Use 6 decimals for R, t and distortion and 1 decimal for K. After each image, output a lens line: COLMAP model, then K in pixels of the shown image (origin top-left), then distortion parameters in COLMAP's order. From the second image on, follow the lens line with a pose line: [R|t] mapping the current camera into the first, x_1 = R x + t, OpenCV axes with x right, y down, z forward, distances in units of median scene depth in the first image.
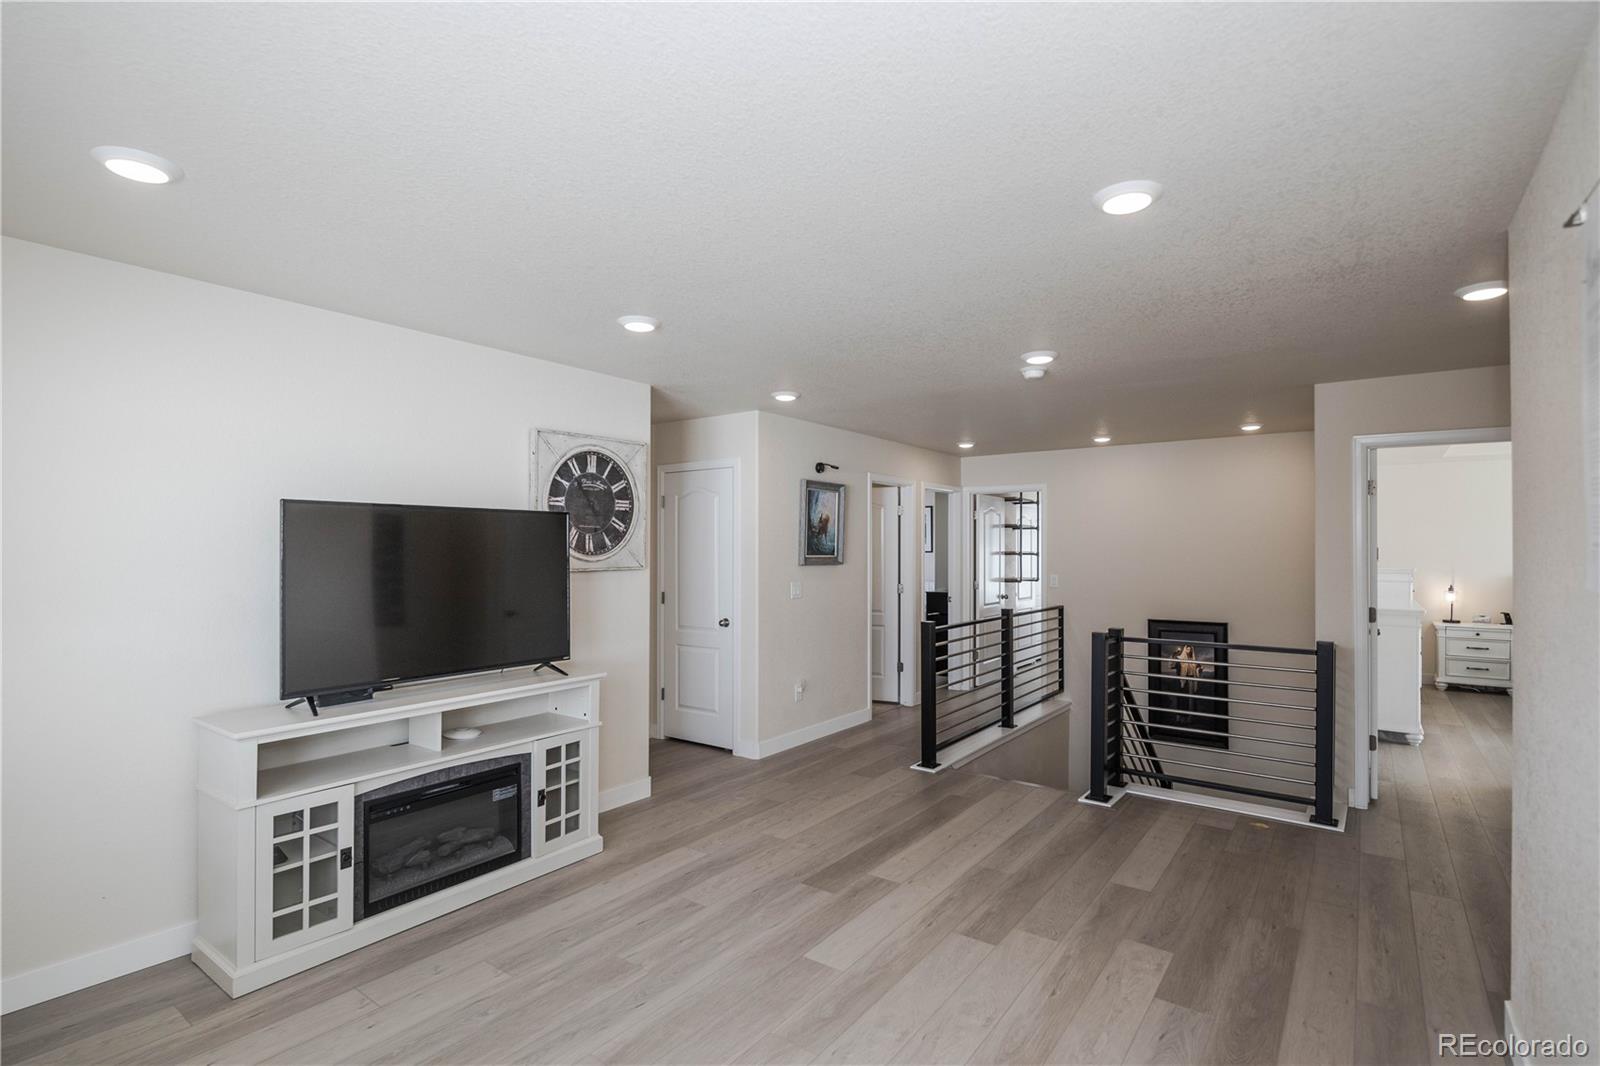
lens RADIAL K [[770.2, 0, 808.7], [0, 770.2, 544.8], [0, 0, 1]] dist [0.002931, -0.004128]
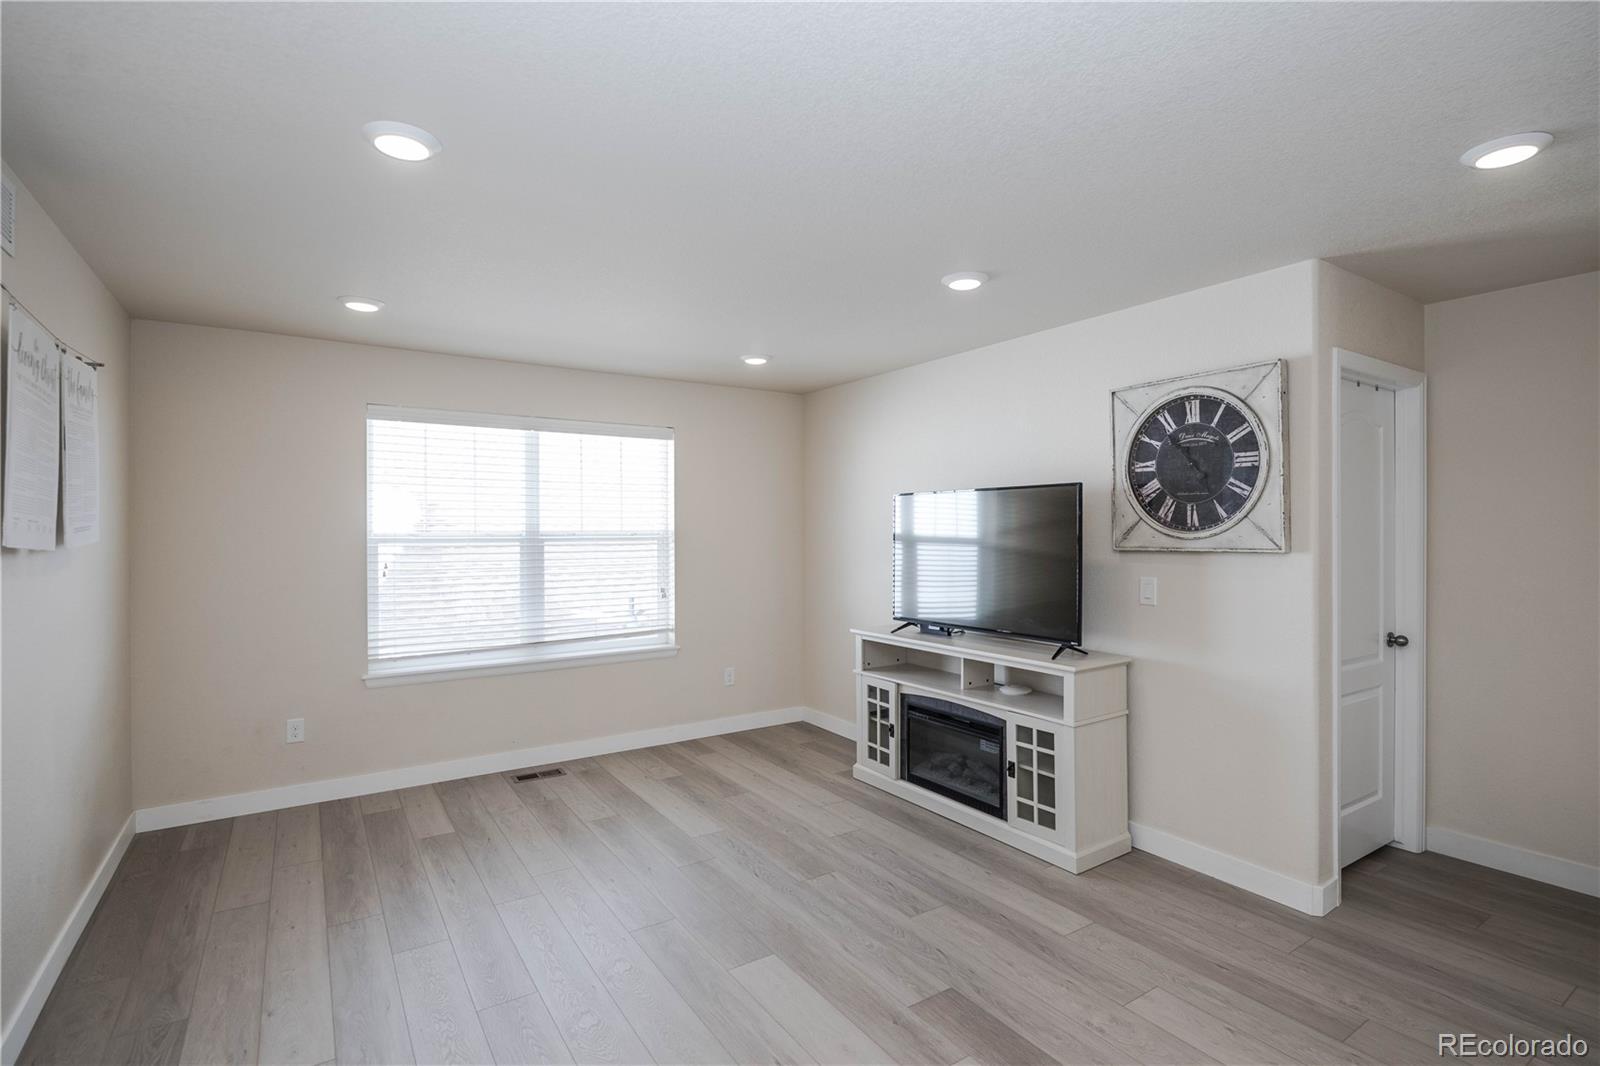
lens RADIAL K [[770.2, 0, 811.3], [0, 770.2, 528.9], [0, 0, 1]] dist [0.002931, -0.004128]
pose [[-0.352178, 0.001756, -0.935931, 0.613294], [0.011247, 0.999934, -0.002356, 0.009824], [0.935865, -0.011356, -0.352175, 0.984086]]
